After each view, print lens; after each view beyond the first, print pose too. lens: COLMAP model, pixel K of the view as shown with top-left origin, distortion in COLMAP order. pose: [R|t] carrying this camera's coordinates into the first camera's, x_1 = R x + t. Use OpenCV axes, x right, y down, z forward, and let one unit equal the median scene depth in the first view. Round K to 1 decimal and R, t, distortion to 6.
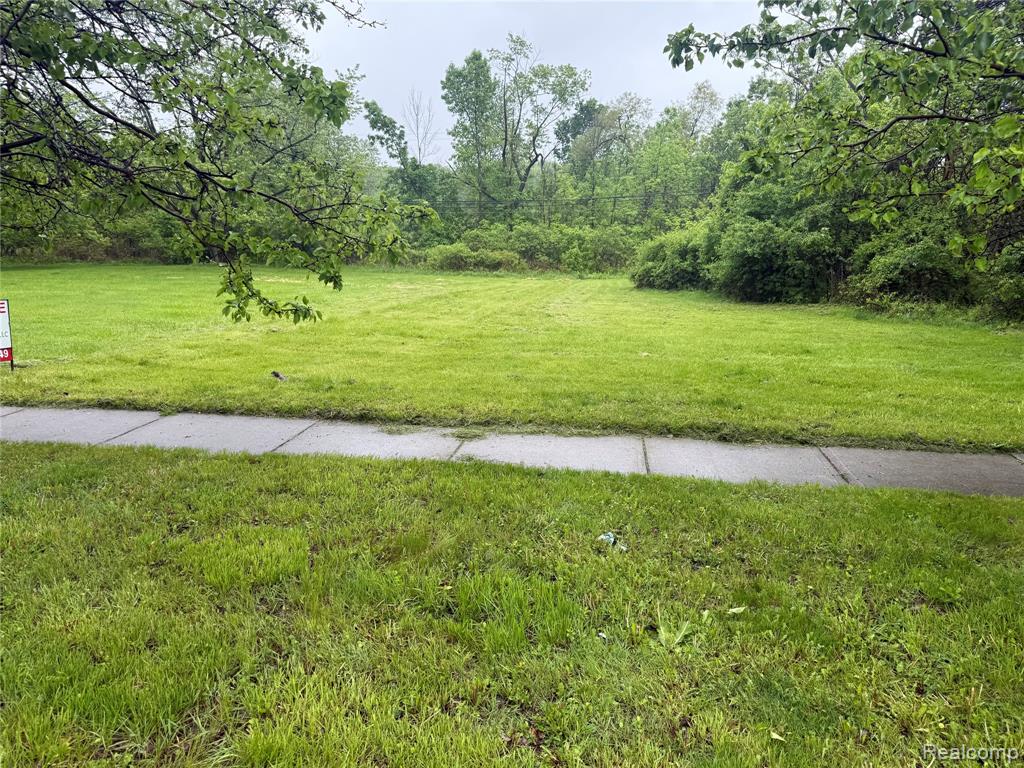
lens RADIAL K [[709.3, 0, 512.0], [0, 709.3, 384.0], [0, 0, 1]] dist [0.146634, -0.240893]
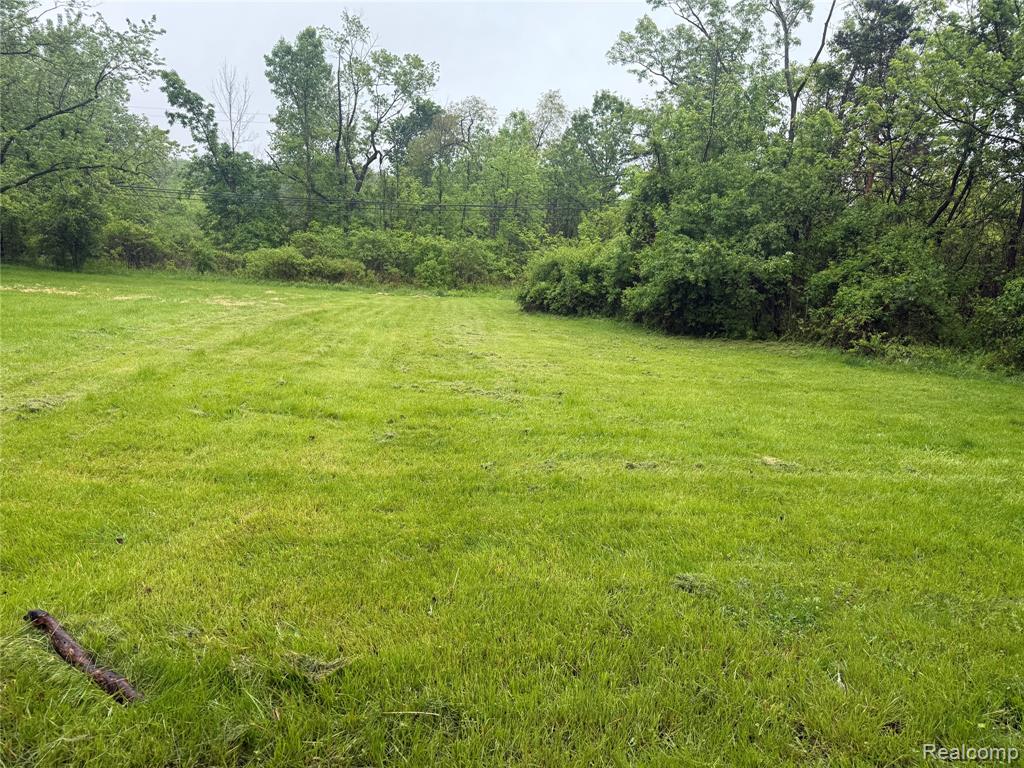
lens RADIAL K [[709.3, 0, 512.0], [0, 709.3, 384.0], [0, 0, 1]] dist [0.146634, -0.240893]
pose [[0.965690, -0.006802, 0.259610, -0.044549], [0.010537, 0.999860, -0.012997, -0.026801], [-0.259485, 0.015287, 0.965626, 0.135052]]
